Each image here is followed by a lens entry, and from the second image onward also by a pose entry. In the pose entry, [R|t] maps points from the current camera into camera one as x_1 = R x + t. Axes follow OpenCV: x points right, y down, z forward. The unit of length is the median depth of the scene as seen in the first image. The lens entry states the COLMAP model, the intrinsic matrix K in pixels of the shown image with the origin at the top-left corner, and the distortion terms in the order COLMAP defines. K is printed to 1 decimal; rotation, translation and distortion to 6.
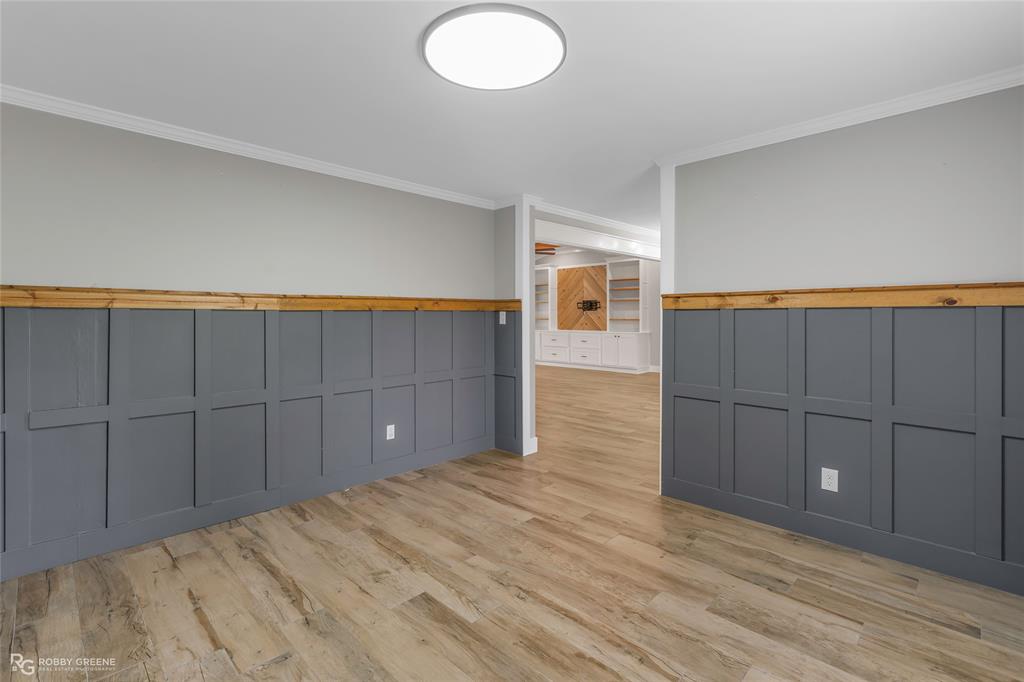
lens RADIAL K [[464.6, 0, 514.1], [0, 464.6, 314.0], [0, 0, 1]] dist [-0.010419, 0.004979]
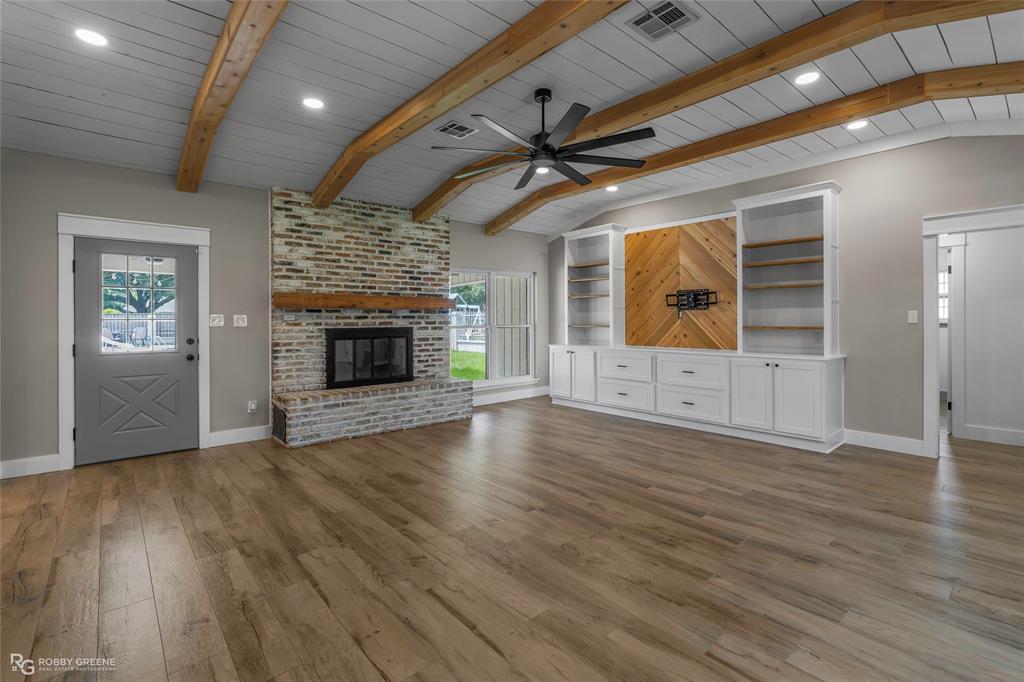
lens RADIAL K [[464.6, 0, 519.4], [0, 464.6, 324.8], [0, 0, 1]] dist [-0.010419, 0.004979]
pose [[0.997751, -0.002207, -0.066993, 0.030112], [0.003107, 0.999906, 0.013332, 0.008289], [0.066958, -0.013510, 0.997664, 2.299274]]
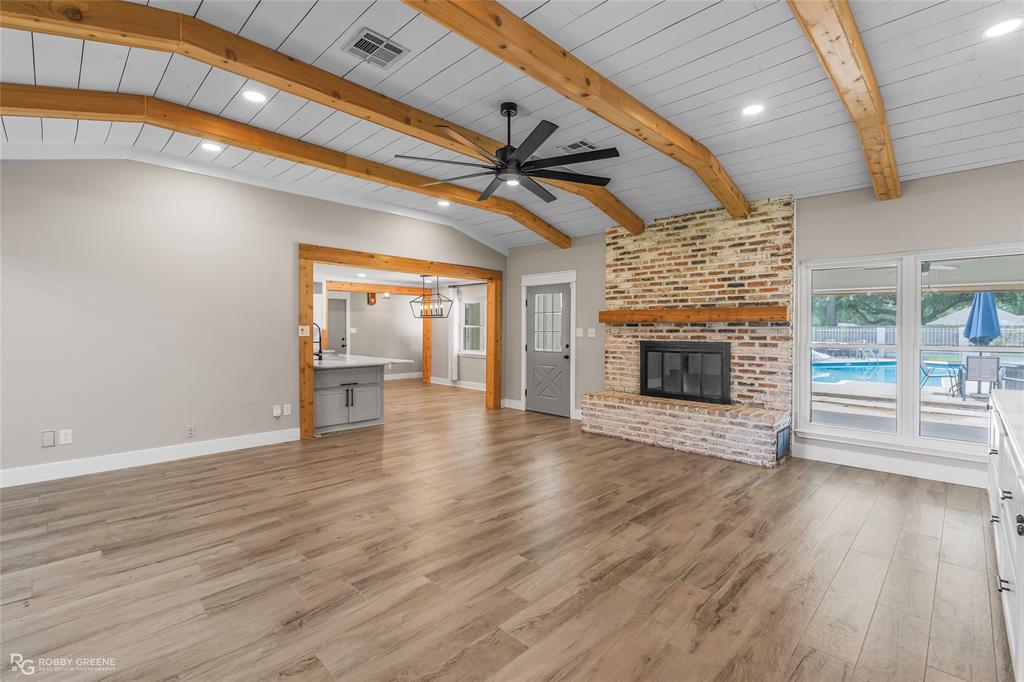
lens RADIAL K [[464.6, 0, 511.7], [0, 464.6, 338.1], [0, 0, 1]] dist [-0.010419, 0.004979]
pose [[-0.001213, 0.016098, -0.999870, 1.441692], [-0.005158, 0.999857, 0.016104, 0.001872], [0.999986, 0.005177, -0.001129, 3.752104]]
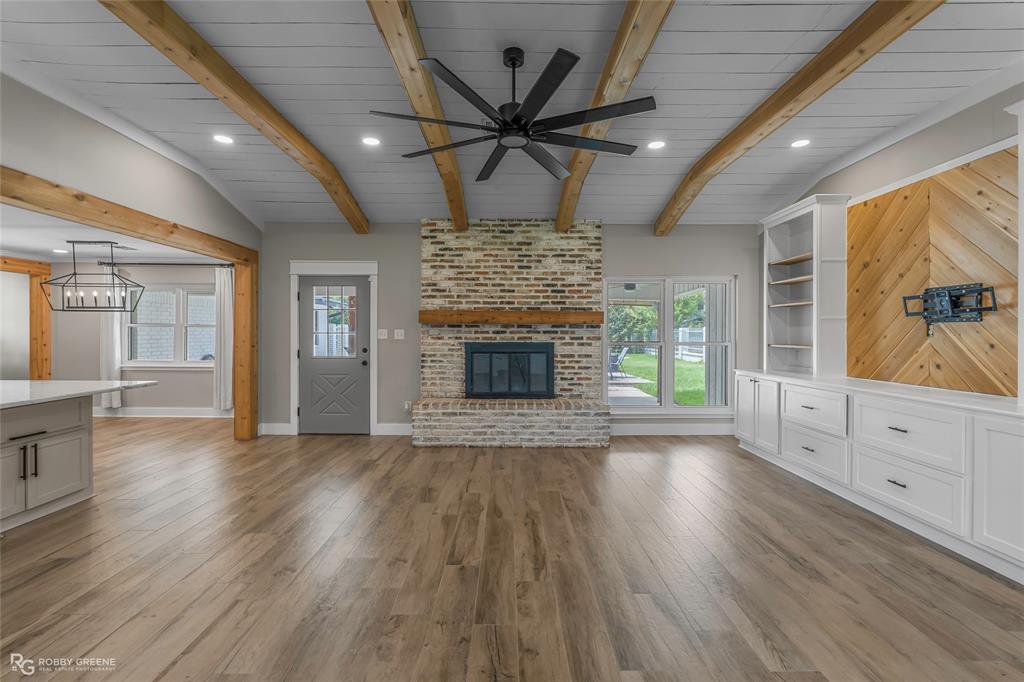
lens RADIAL K [[464.6, 0, 516.6], [0, 464.6, 337.5], [0, 0, 1]] dist [-0.010419, 0.004979]
pose [[0.713919, 0.009353, -0.700166, 0.825582], [-0.003880, 0.999948, 0.009401, 0.004264], [0.700218, -0.003995, 0.713918, 2.918227]]
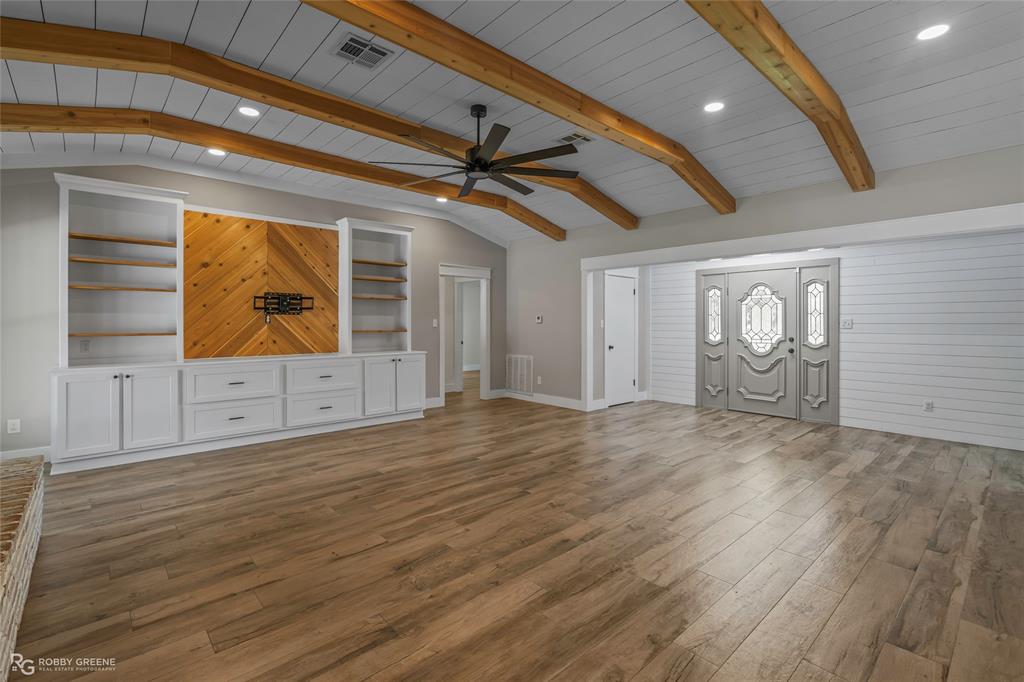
lens RADIAL K [[464.6, 0, 509.3], [0, 464.6, 324.5], [0, 0, 1]] dist [-0.010419, 0.004979]
pose [[0.060900, -0.001530, 0.998143, -1.485300], [-0.003101, 0.999994, 0.001722, 0.008538], [-0.998139, -0.003200, 0.060895, 3.546990]]
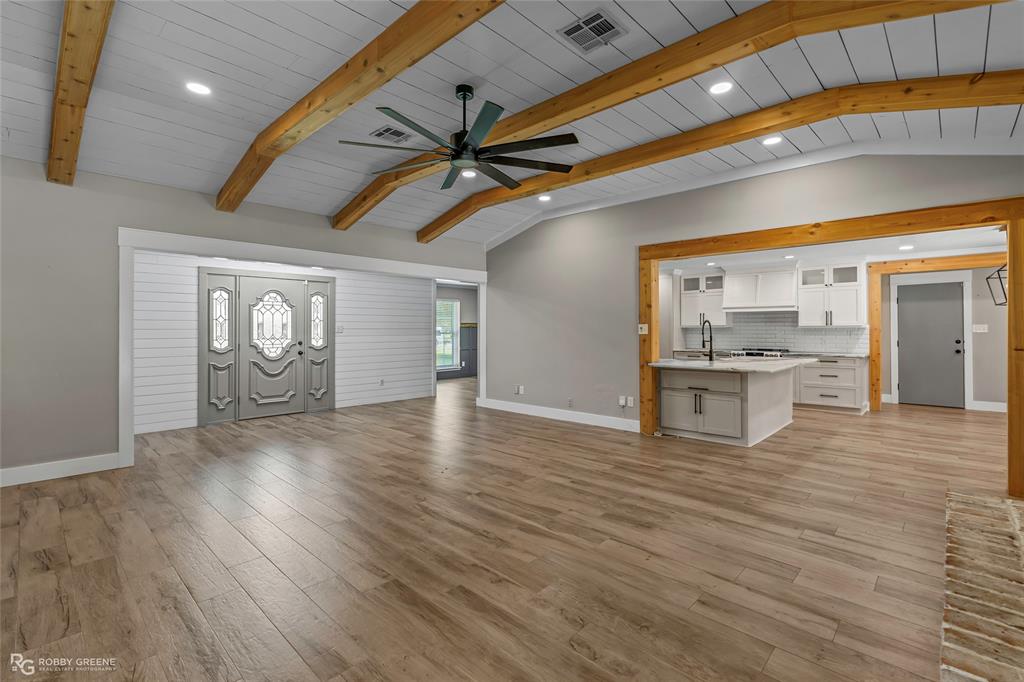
lens RADIAL K [[464.6, 0, 511.1], [0, 464.6, 332.7], [0, 0, 1]] dist [-0.010419, 0.004979]
pose [[-0.999910, 0.002241, -0.013265, -0.111484], [0.002139, 0.999968, 0.007716, 0.006749], [0.013282, 0.007687, -0.999882, 5.082429]]
